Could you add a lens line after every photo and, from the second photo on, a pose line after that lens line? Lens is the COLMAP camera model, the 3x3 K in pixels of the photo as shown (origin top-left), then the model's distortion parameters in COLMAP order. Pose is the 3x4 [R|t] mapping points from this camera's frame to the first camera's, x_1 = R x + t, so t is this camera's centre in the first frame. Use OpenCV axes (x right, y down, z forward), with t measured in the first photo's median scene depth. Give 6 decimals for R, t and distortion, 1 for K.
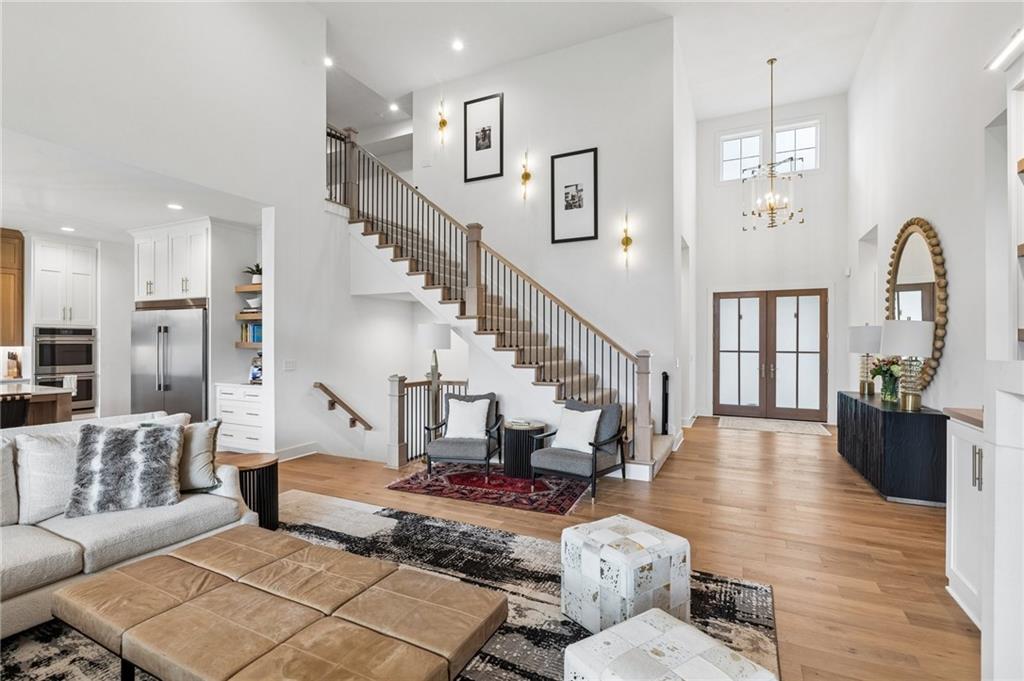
lens RADIAL K [[479.9, 0, 500.9], [0, 479.9, 343.8], [0, 0, 1]] dist [-0.000981, -0.000688]
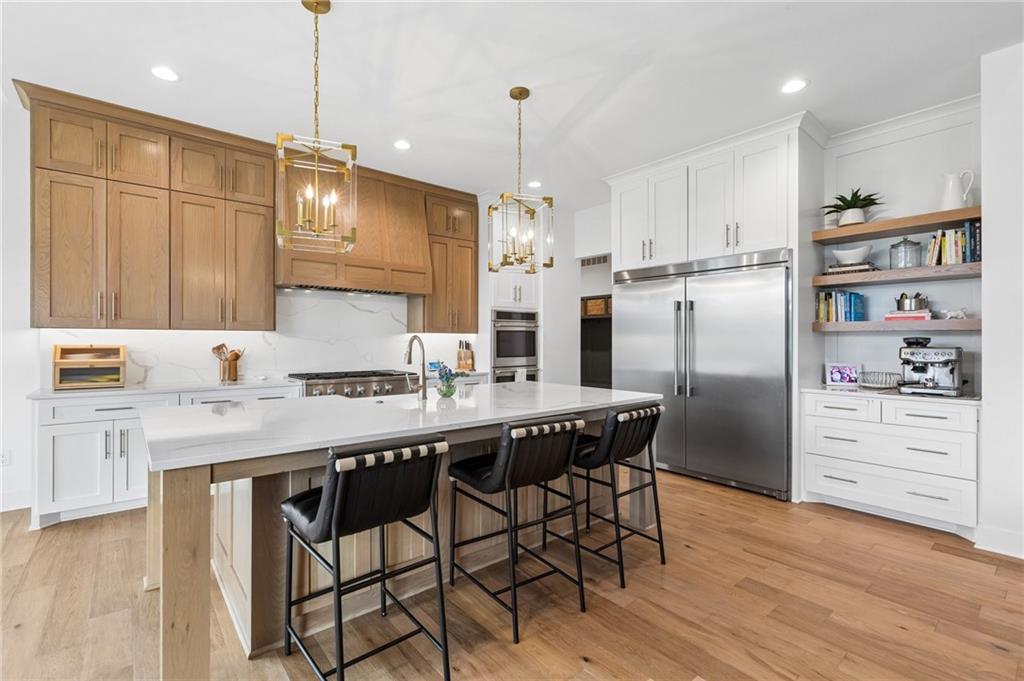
lens RADIAL K [[455.8, 0, 503.2], [0, 455.8, 342.0], [0, 0, 1]] dist [0.001726, -0.000333]
pose [[0.915704, -0.000809, -0.401853, -0.971138], [0.000664, 1.000000, -0.000501, 0.032038], [0.401853, 0.000192, 0.915704, 0.432673]]
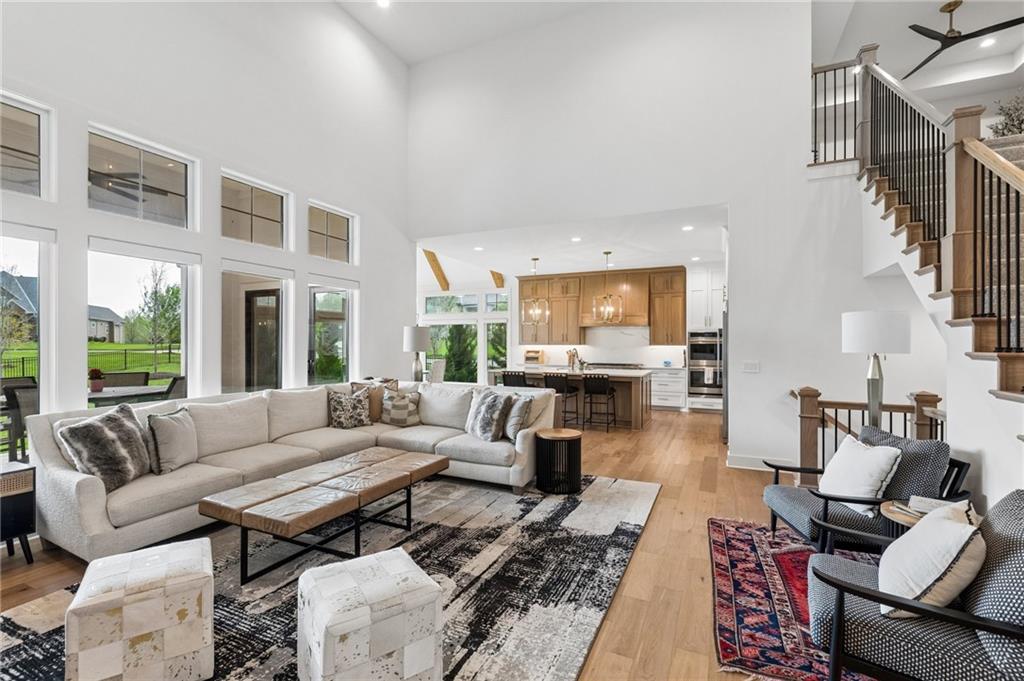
lens RADIAL K [[455.8, 0, 503.2], [0, 455.8, 342.0], [0, 0, 1]] dist [0.001726, -0.000333]
pose [[0.019144, -0.002796, -0.999813, 0.551036], [-0.002784, 0.999992, -0.002849, 0.000801], [0.999813, 0.002838, 0.019136, 0.649291]]
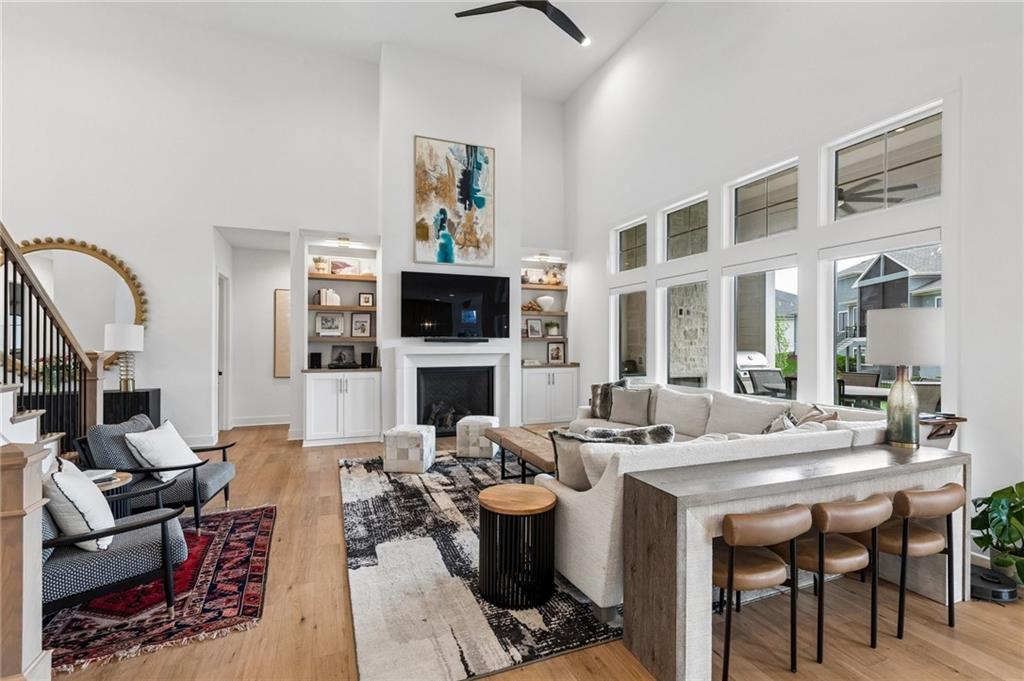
lens RADIAL K [[455.8, 0, 503.2], [0, 455.8, 342.0], [0, 0, 1]] dist [0.001726, -0.000333]
pose [[-0.745240, -0.001161, 0.666795, -0.784808], [-0.000953, 0.999999, 0.000675, -0.002217], [-0.666795, -0.000133, -0.745241, 1.223960]]
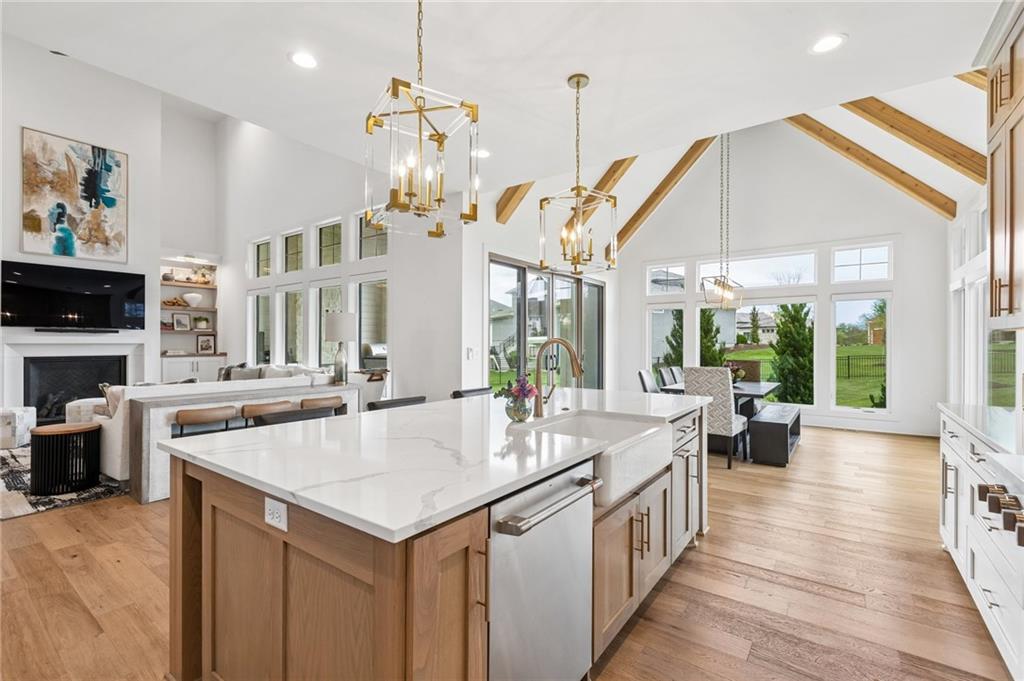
lens RADIAL K [[455.8, 0, 503.2], [0, 455.8, 342.0], [0, 0, 1]] dist [0.001726, -0.000333]
pose [[-0.983989, -0.004272, 0.178181, -1.381865], [-0.004423, 0.999990, -0.000454, 0.025734], [-0.178177, -0.001235, -0.983998, 1.490906]]
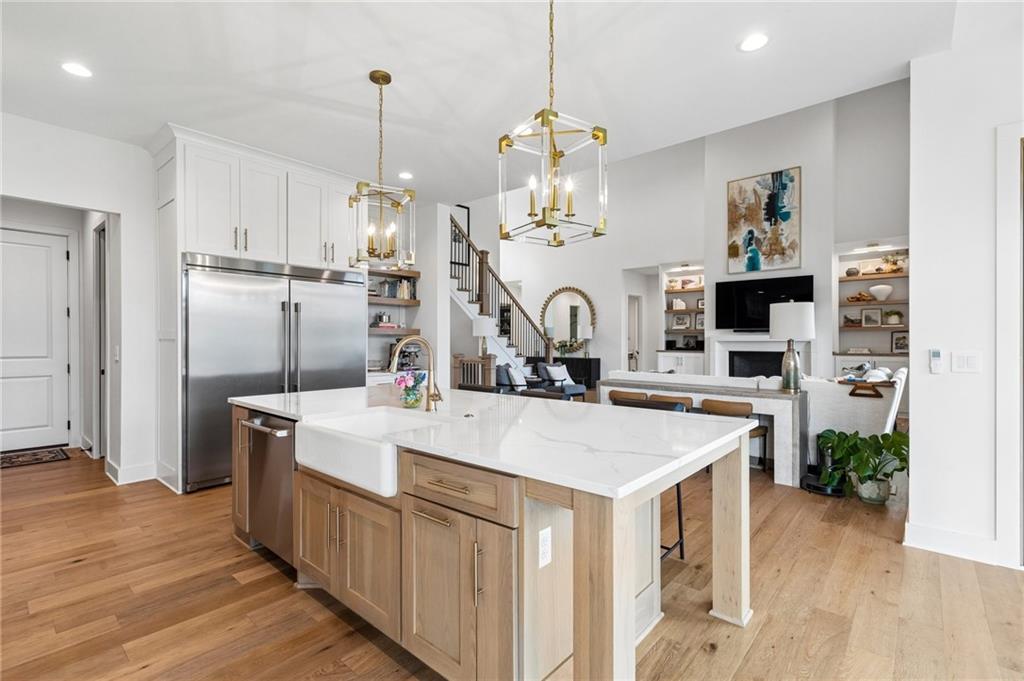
lens RADIAL K [[466.0, 0, 498.4], [0, 466.0, 340.9], [0, 0, 1]] dist [-0.001487, -0.000193]
pose [[0.268858, -0.004835, 0.963168, -1.829254], [0.002234, 0.999988, 0.004396, 0.024596], [-0.963177, 0.000970, 0.268865, 0.753636]]
